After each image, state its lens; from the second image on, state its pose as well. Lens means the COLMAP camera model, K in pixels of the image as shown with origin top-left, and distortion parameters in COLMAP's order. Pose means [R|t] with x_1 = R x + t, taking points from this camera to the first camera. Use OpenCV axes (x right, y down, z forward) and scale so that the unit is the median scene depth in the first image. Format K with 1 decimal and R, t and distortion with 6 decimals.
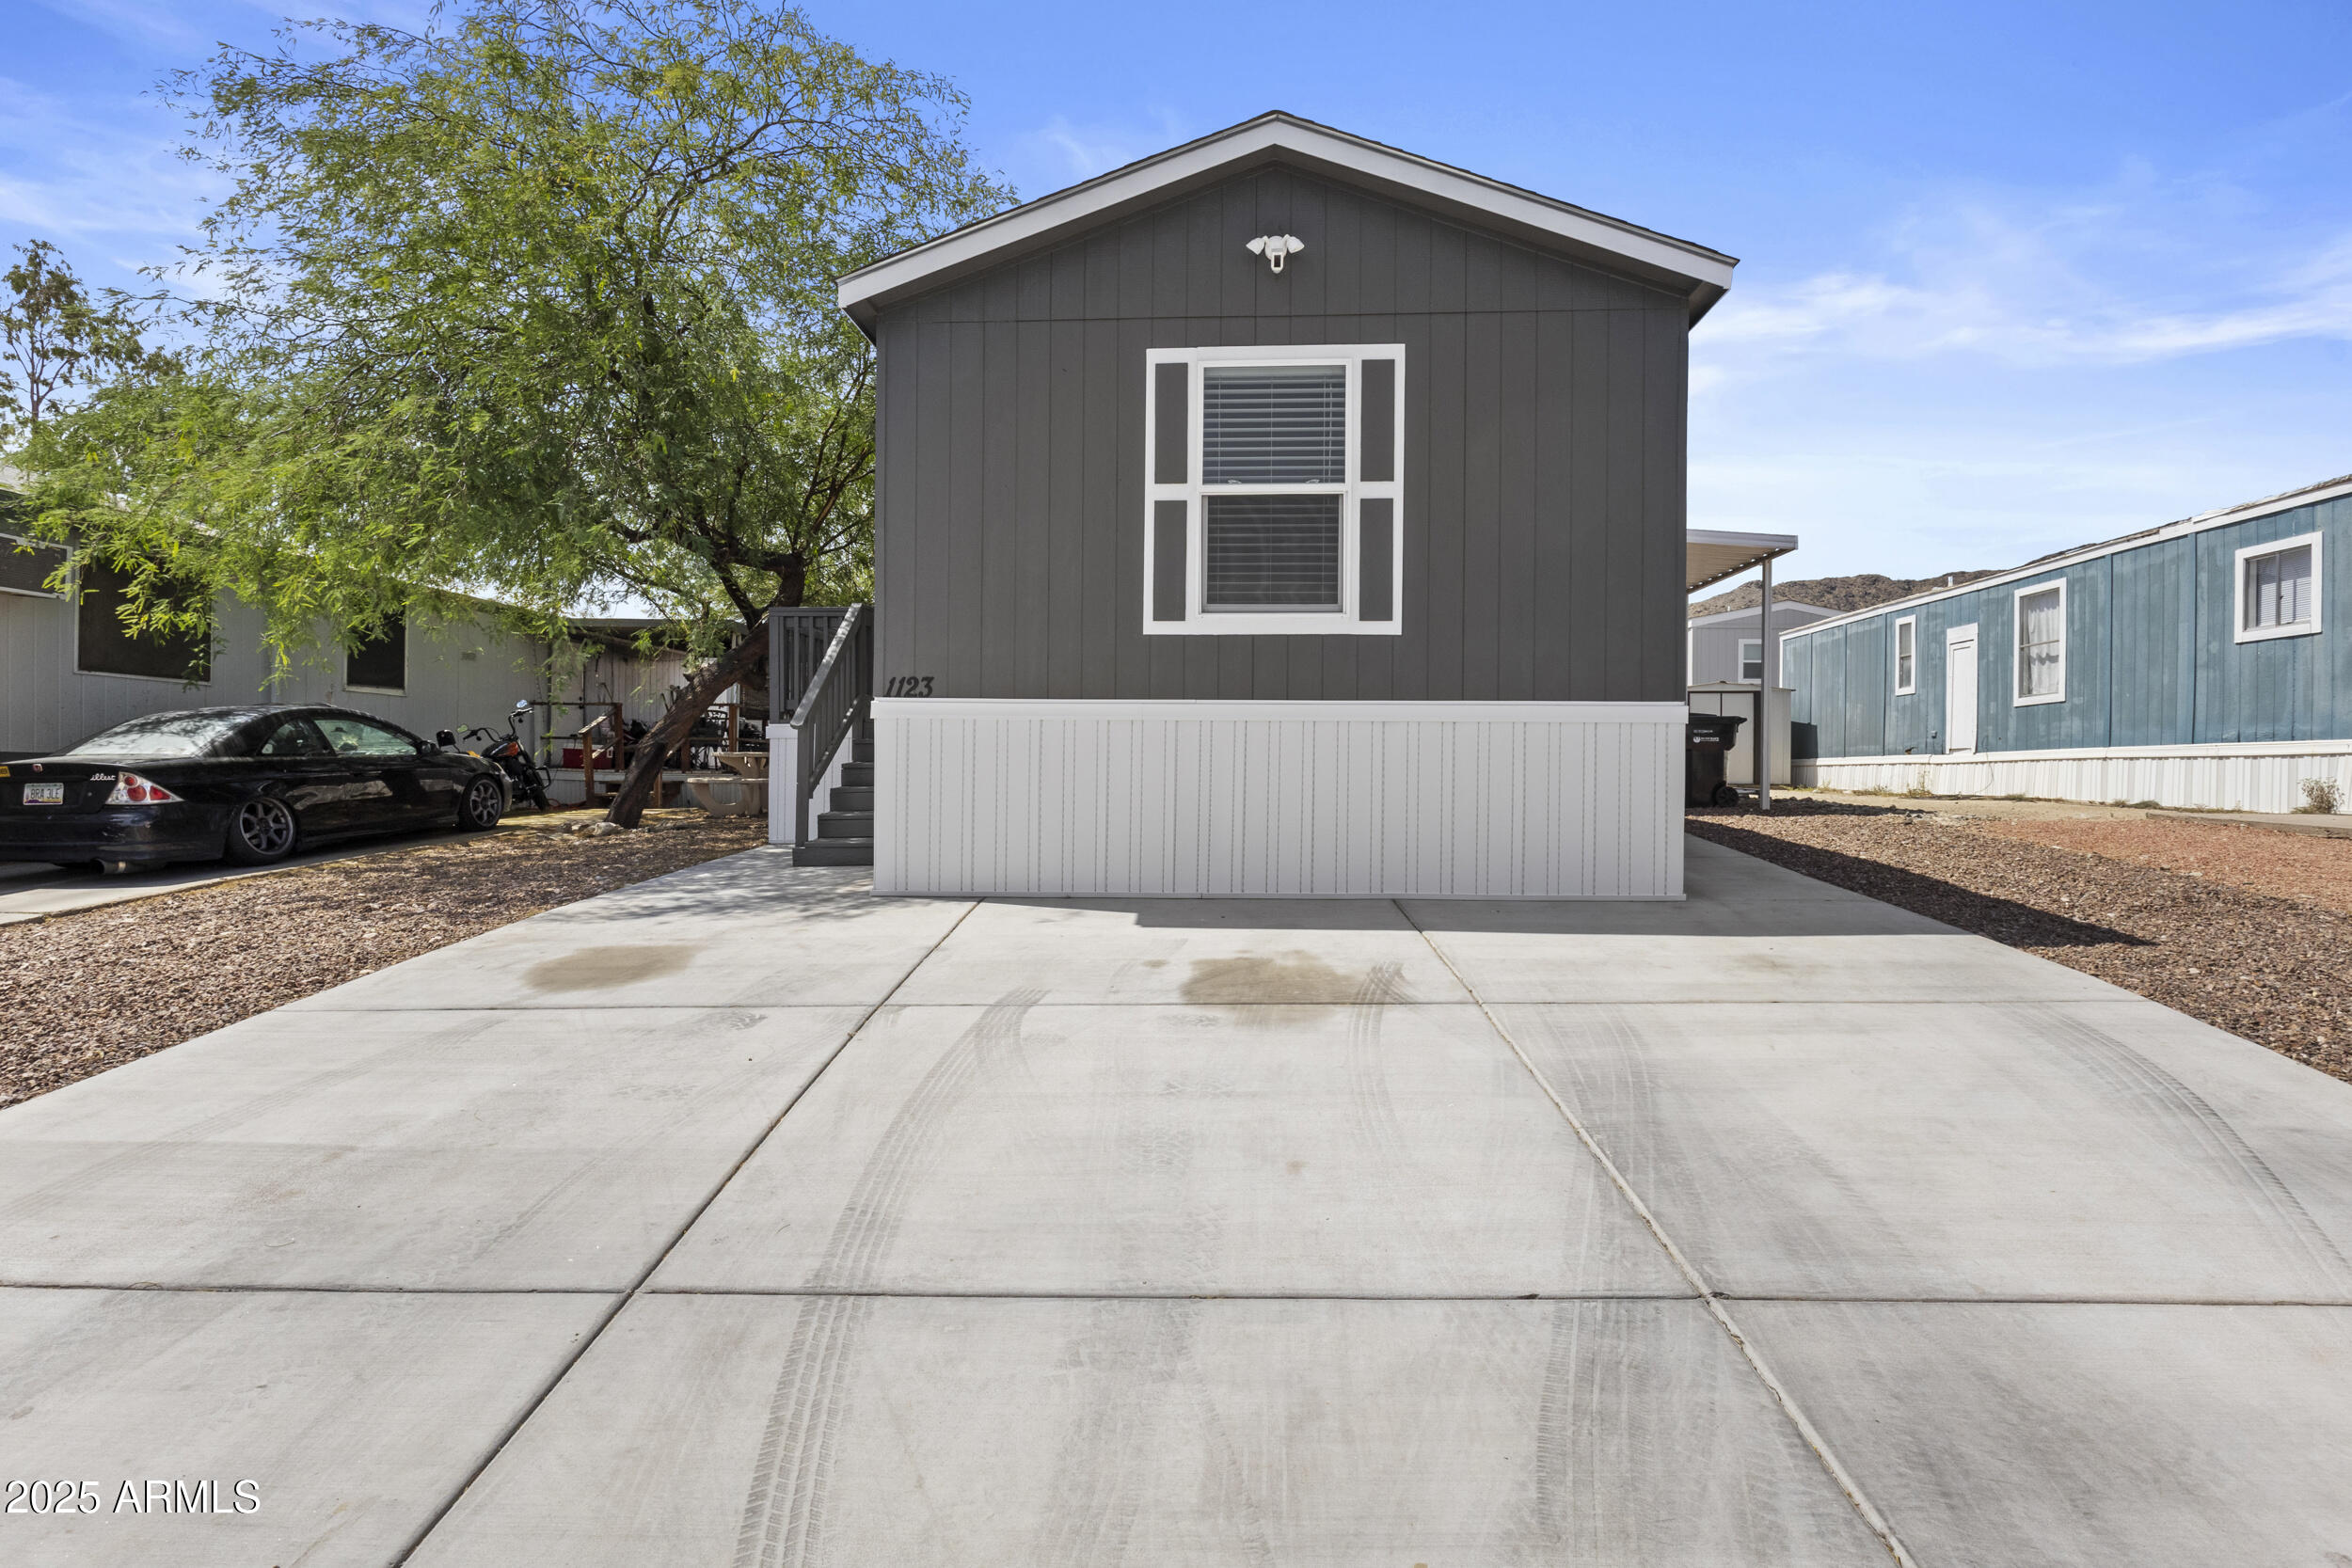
lens RADIAL K [[1188.8, 0, 1176.0], [0, 1188.8, 784.0], [0, 0, 1]] dist [-0.000012, 0.000343]
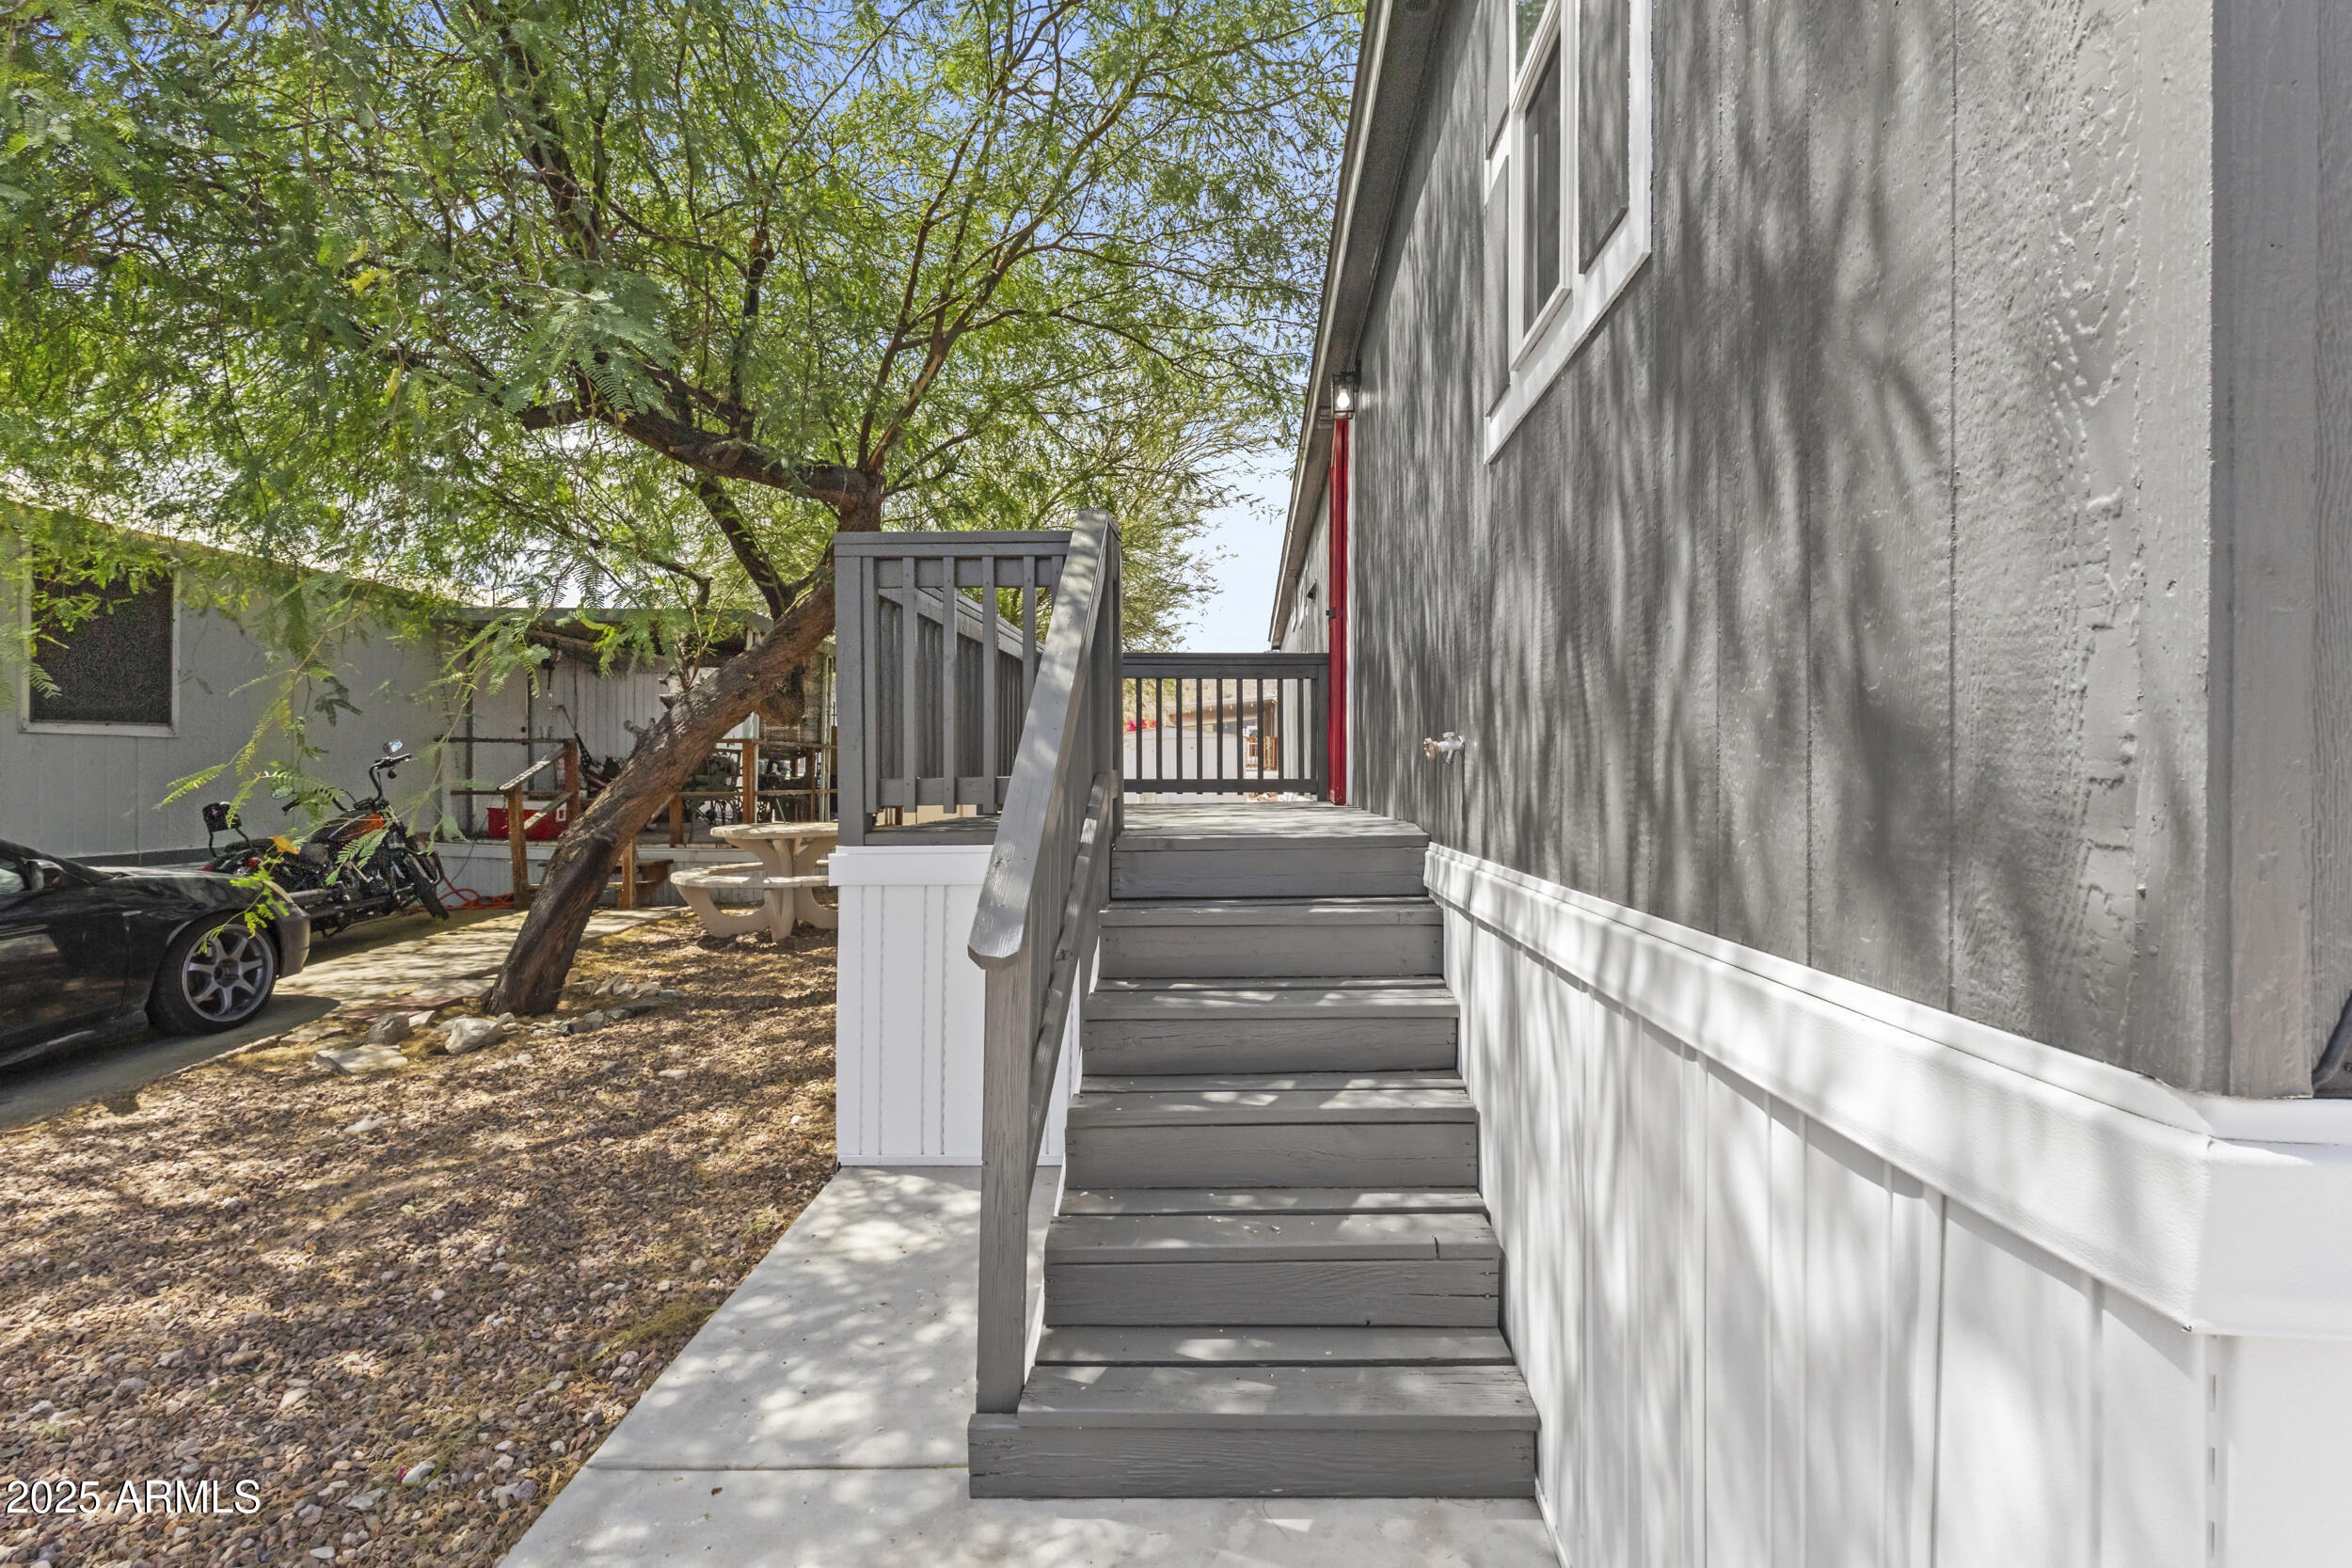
lens RADIAL K [[1089.6, 0, 1176.0], [0, 1089.6, 784.0], [0, 0, 1]] dist [0.001374, 0.000041]
pose [[0.999944, -0.003060, 0.010129, -0.079934], [0.003019, 0.999987, 0.004107, -0.024270], [-0.010142, -0.004076, 0.999940, 0.220315]]
